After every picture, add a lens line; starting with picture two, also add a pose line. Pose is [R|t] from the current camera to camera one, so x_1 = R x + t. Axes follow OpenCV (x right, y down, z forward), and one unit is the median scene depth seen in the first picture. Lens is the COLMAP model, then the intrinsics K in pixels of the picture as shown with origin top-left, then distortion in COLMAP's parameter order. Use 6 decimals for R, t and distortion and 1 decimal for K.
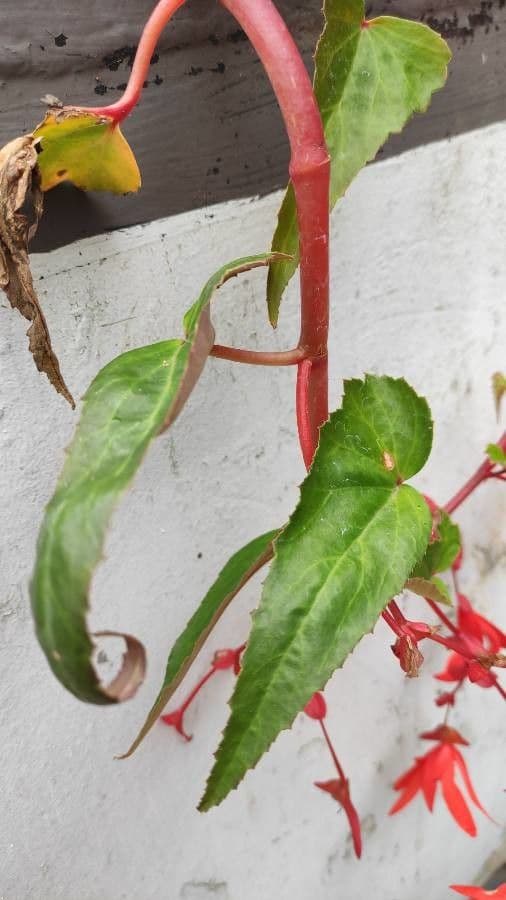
lens RADIAL K [[673.1, 0, 259.1], [0, 673.1, 449.7], [0, 0, 1]] dist [-0.008707, -0.027562]
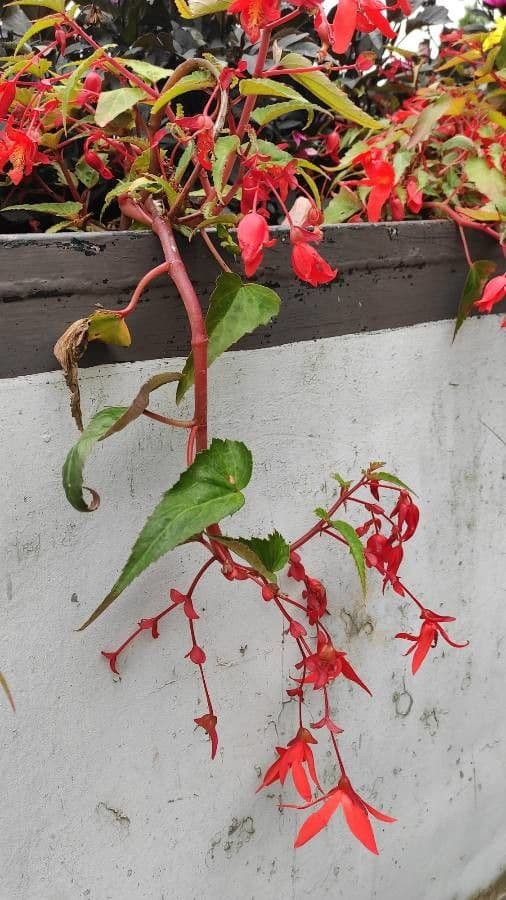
lens RADIAL K [[673.1, 0, 249.2], [0, 673.1, 449.3], [0, 0, 1]] dist [-0.008707, -0.027562]
pose [[0.994566, 0.101074, -0.024947, 0.296611], [-0.104094, 0.961562, -0.254092, 0.458072], [-0.001694, 0.255308, 0.966858, -1.041260]]
